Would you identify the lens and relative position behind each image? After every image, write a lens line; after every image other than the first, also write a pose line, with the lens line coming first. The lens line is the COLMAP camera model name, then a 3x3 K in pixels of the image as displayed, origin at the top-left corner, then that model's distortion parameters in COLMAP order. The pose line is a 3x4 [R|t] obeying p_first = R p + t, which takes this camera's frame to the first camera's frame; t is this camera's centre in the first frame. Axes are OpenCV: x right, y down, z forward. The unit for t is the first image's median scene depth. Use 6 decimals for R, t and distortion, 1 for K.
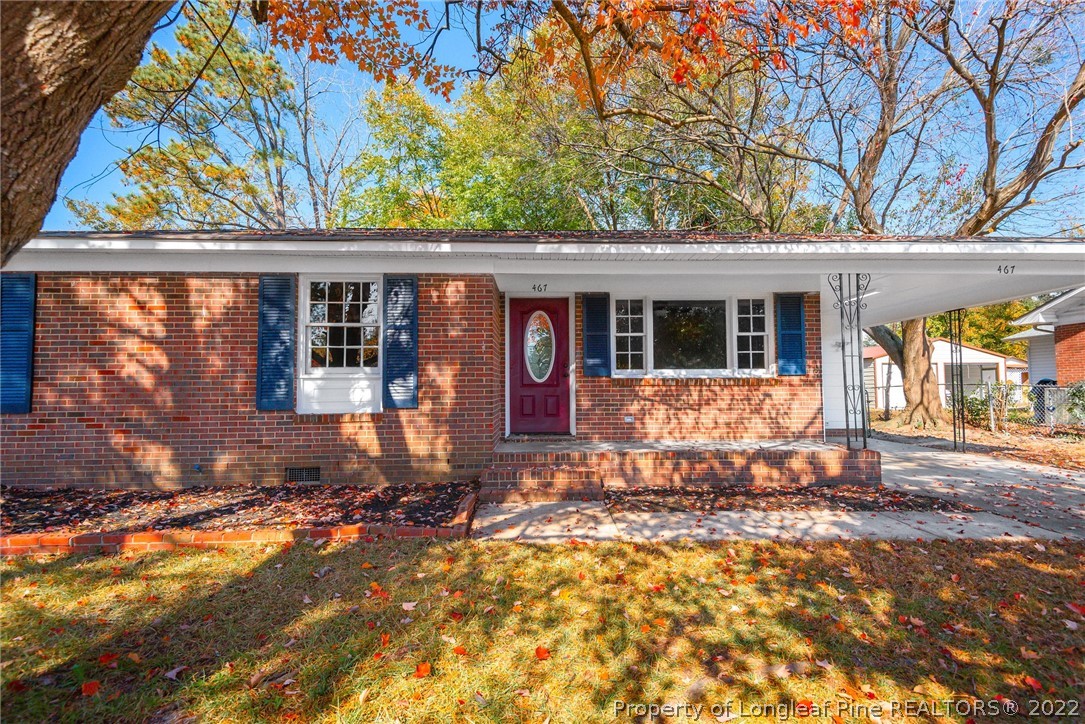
lens RADIAL K [[561.7, 0, 542.5], [0, 561.7, 362.0], [0, 0, 1]] dist [-0.000874, -0.000090]
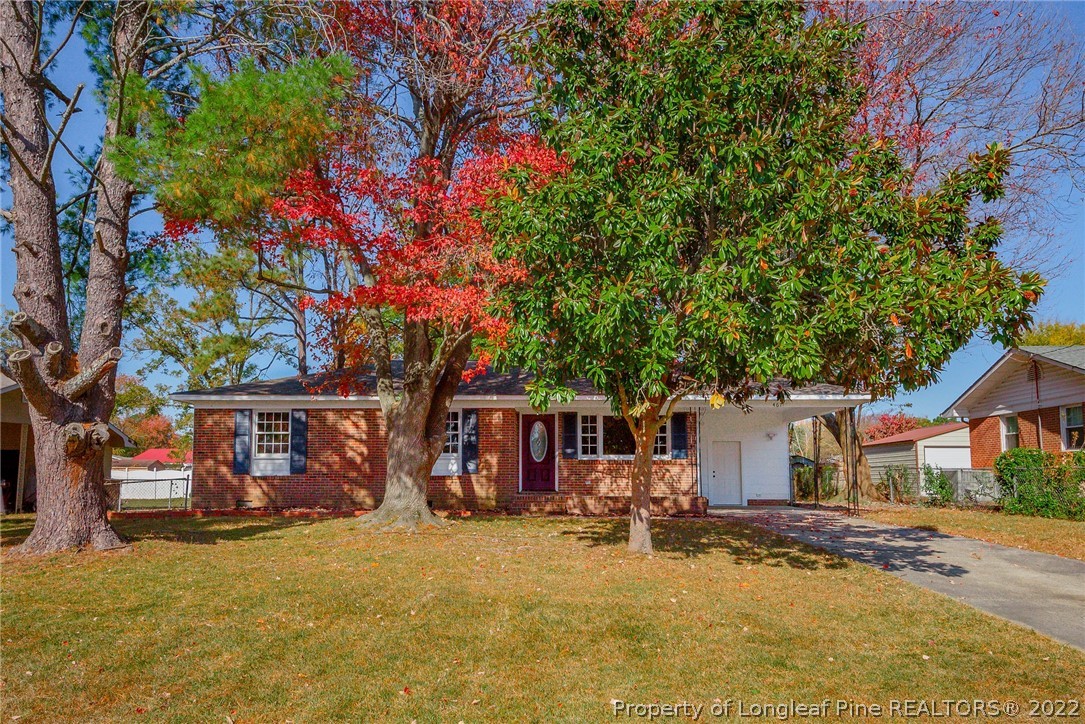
lens RADIAL K [[592.8, 0, 514.4], [0, 592.8, 365.4], [0, 0, 1]] dist [0.003083, 0.000234]
pose [[0.998807, -0.000691, -0.048833, 0.013002], [-0.005505, 0.991932, -0.126651, -0.036988], [0.048526, 0.126769, 0.990745, -1.167986]]
